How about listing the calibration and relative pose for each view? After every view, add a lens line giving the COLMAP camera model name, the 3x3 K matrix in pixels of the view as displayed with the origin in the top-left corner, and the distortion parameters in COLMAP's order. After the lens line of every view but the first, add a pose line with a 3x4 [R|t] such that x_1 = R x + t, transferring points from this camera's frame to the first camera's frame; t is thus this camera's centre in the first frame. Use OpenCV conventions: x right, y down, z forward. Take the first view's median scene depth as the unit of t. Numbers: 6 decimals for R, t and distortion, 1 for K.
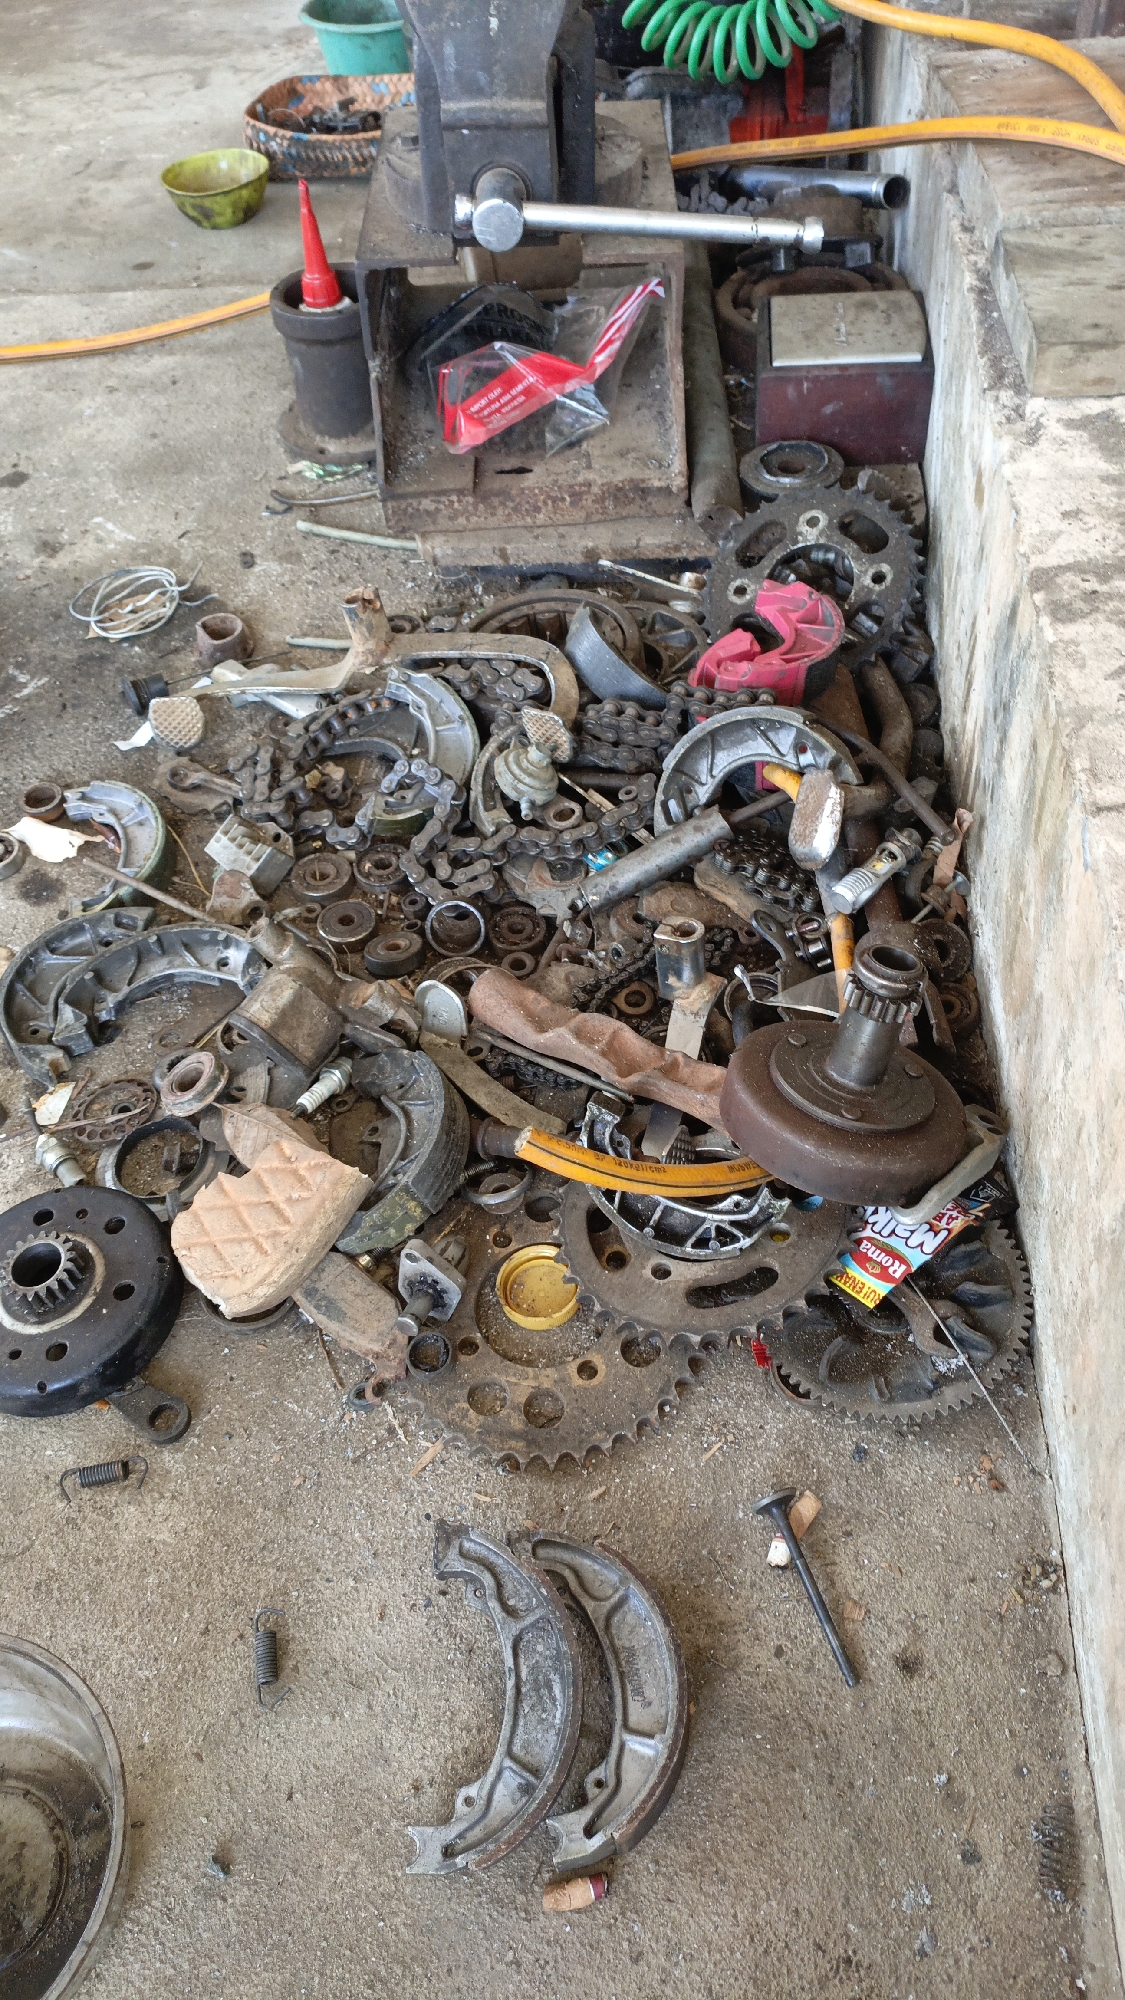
lens RADIAL K [[1525.3, 0, 562.5], [0, 1525.3, 1000.0], [0, 0, 1]] dist [0.063535, -0.136618]
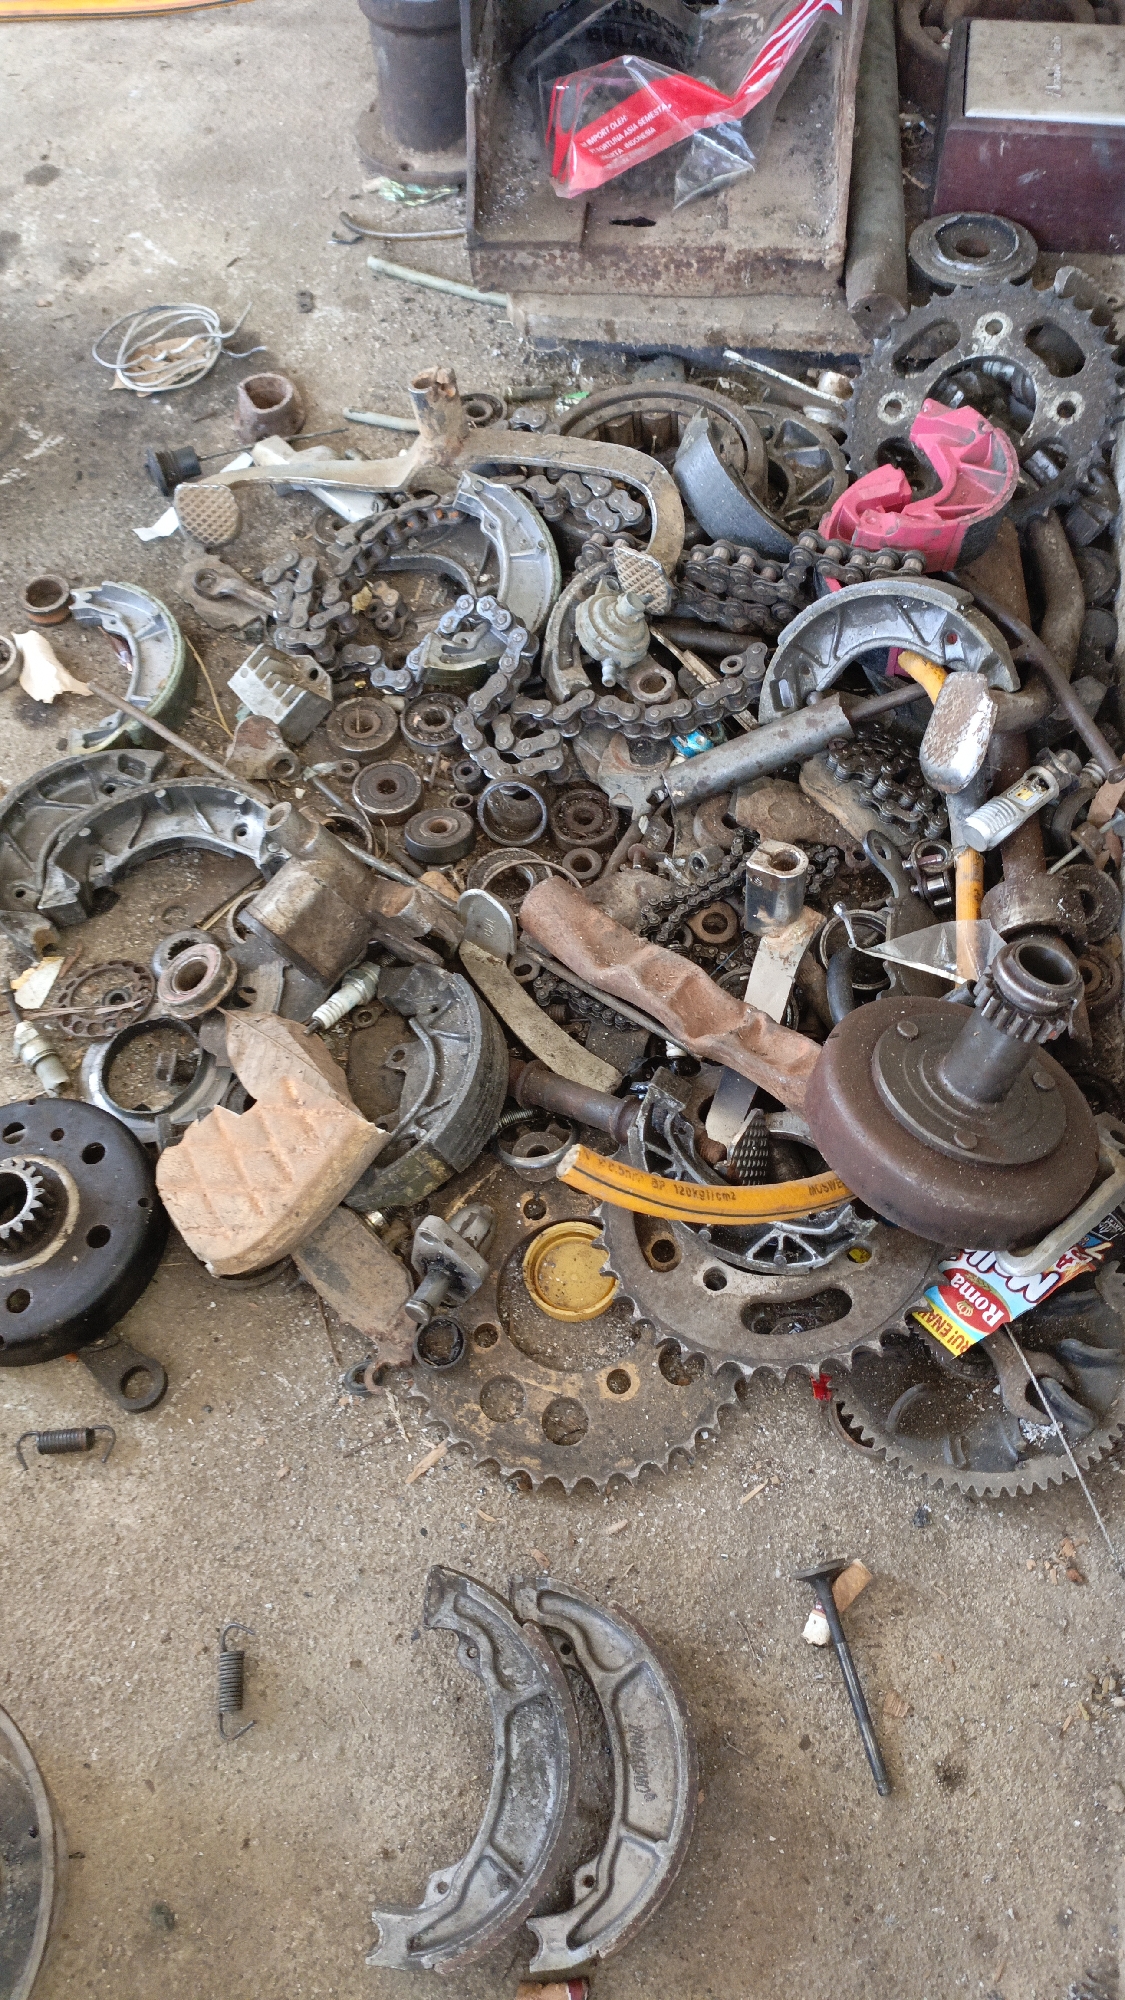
lens RADIAL K [[1525.3, 0, 562.5], [0, 1525.3, 1000.0], [0, 0, 1]] dist [0.063535, -0.136618]
pose [[0.995244, 0.094579, -0.023322, -0.013126], [-0.088843, 0.979485, 0.180879, -0.104761], [0.039951, -0.177946, 0.983229, 0.149159]]
